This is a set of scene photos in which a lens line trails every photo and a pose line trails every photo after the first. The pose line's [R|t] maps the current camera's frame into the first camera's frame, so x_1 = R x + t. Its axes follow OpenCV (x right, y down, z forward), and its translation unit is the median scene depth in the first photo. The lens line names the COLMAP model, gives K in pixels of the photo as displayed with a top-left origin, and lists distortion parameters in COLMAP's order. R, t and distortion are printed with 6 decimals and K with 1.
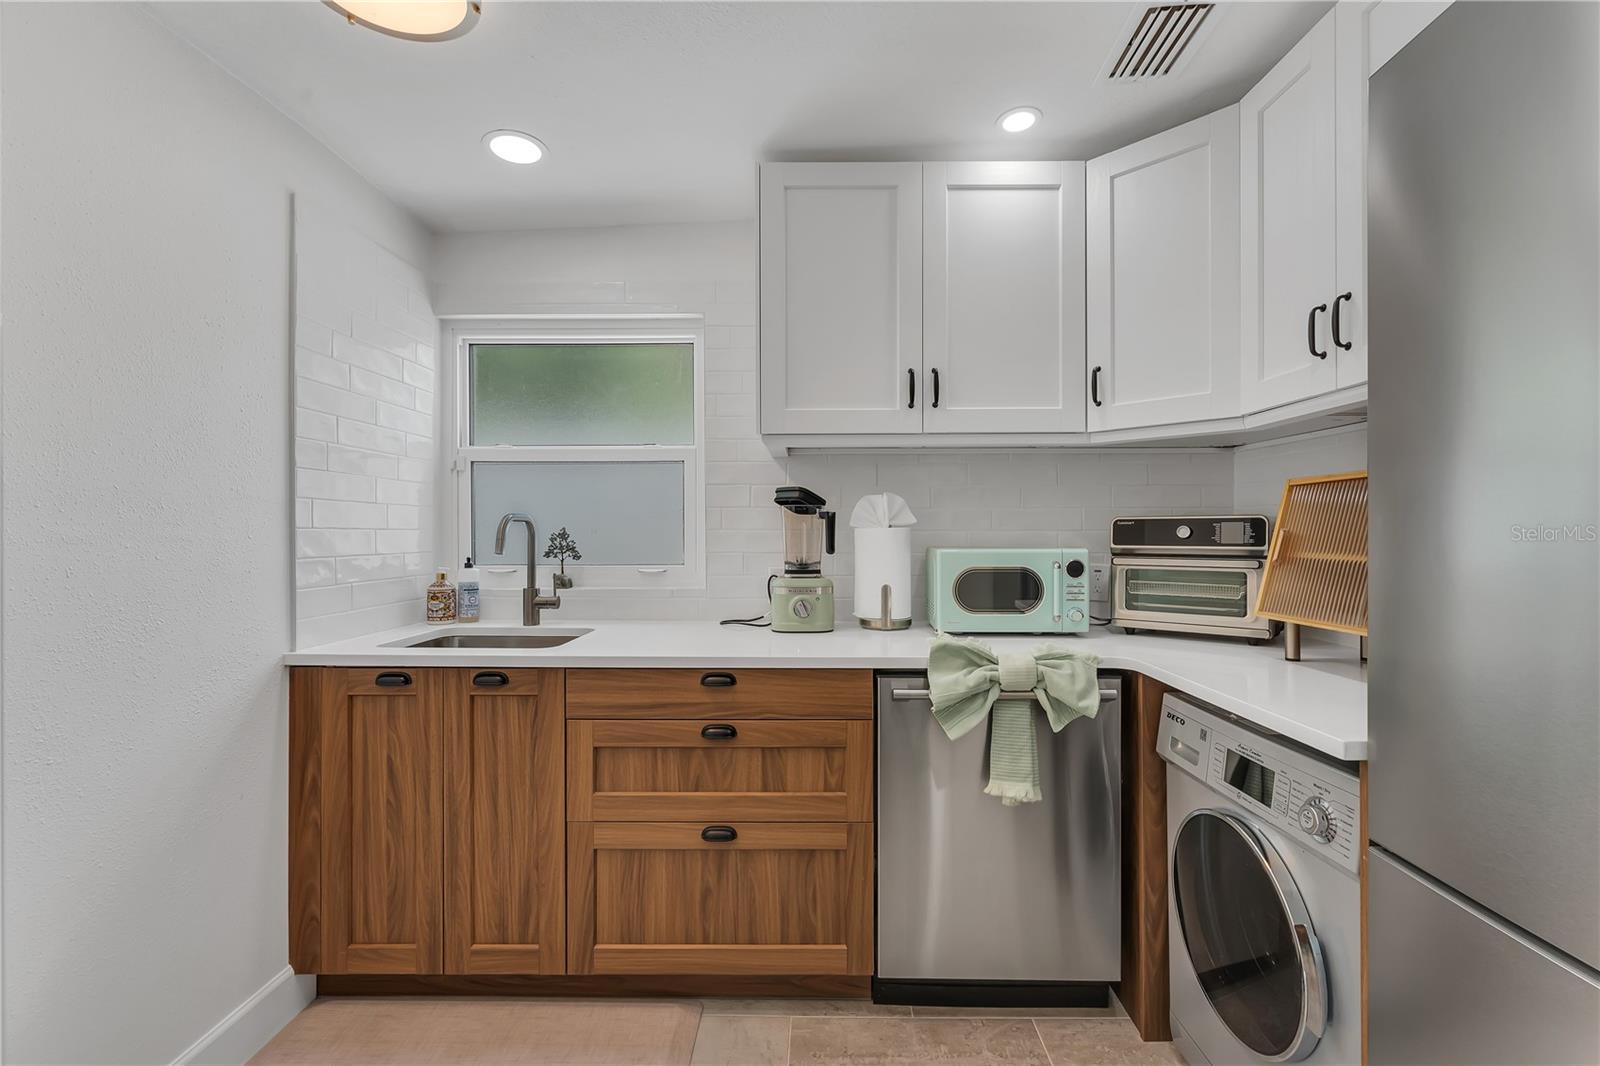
lens RADIAL K [[676.2, 0, 800.0], [0, 676.2, 533.0], [0, 0, 1]] dist [0.003084, 0.000065]
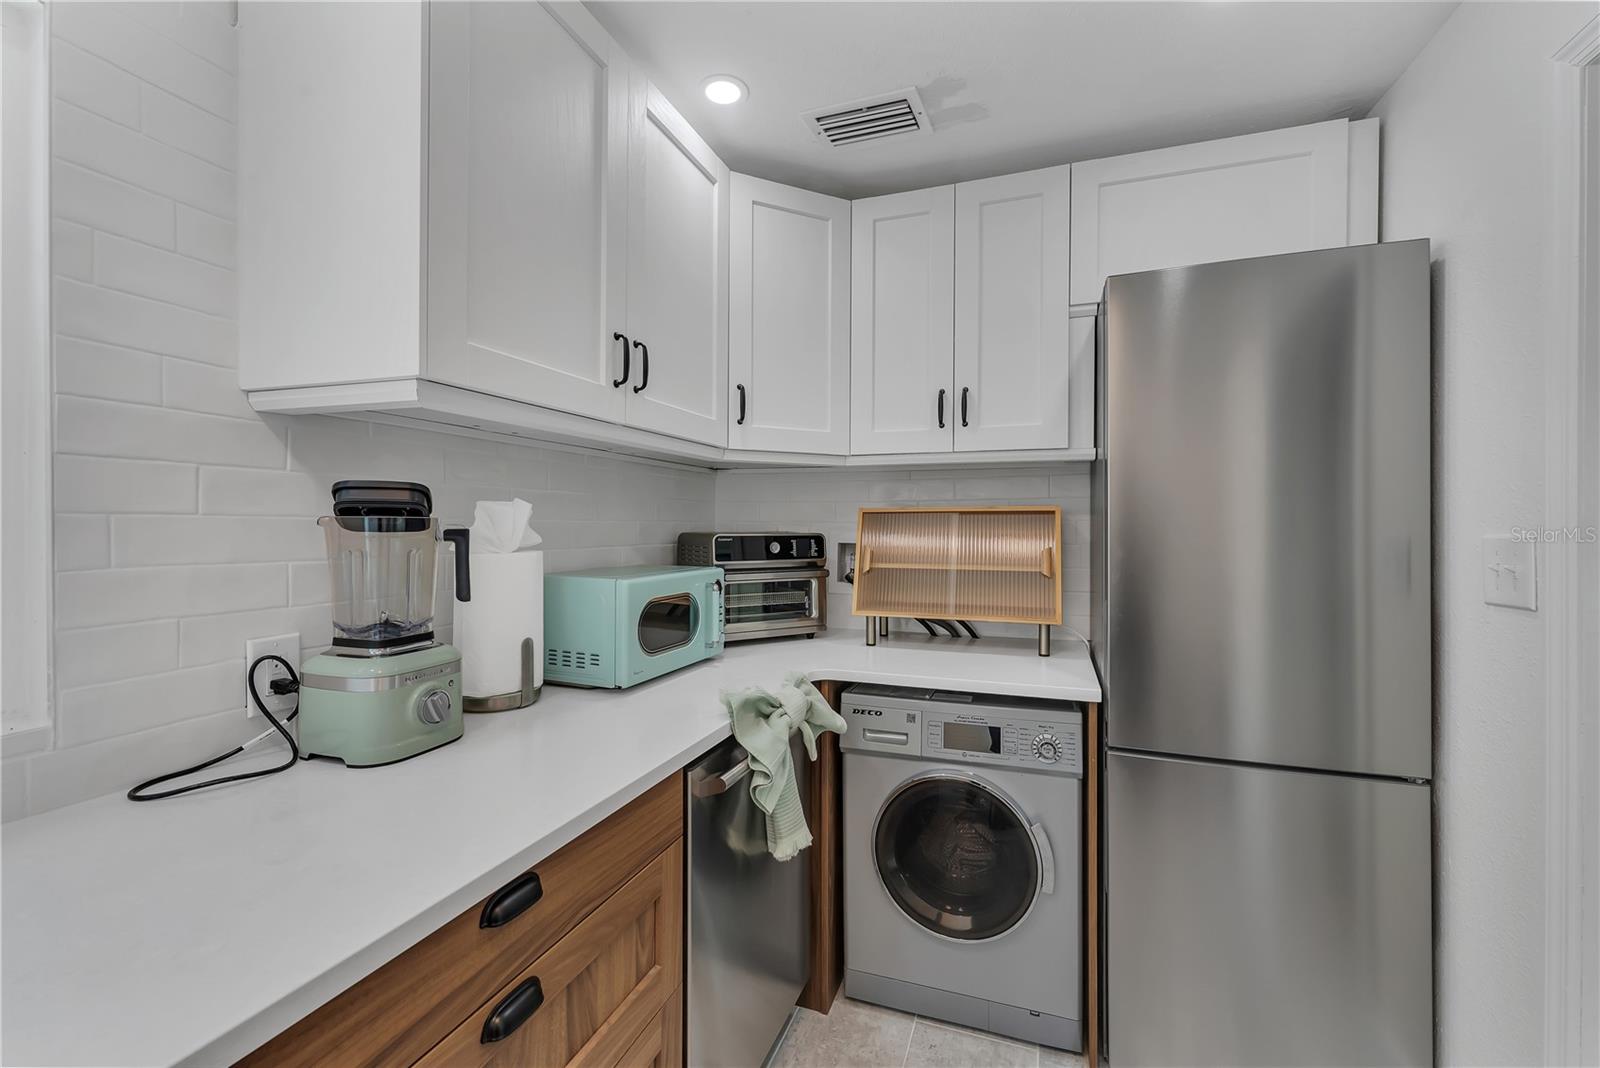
lens RADIAL K [[665.1, 0, 809.5], [0, 665.1, 523.8], [0, 0, 1]] dist [0.001574, 0.000178]
pose [[0.302625, 0.000781, 0.953109, -0.469115], [-0.004882, 0.999988, 0.000731, -0.043090], [-0.953097, -0.004874, 0.302625, 0.619586]]
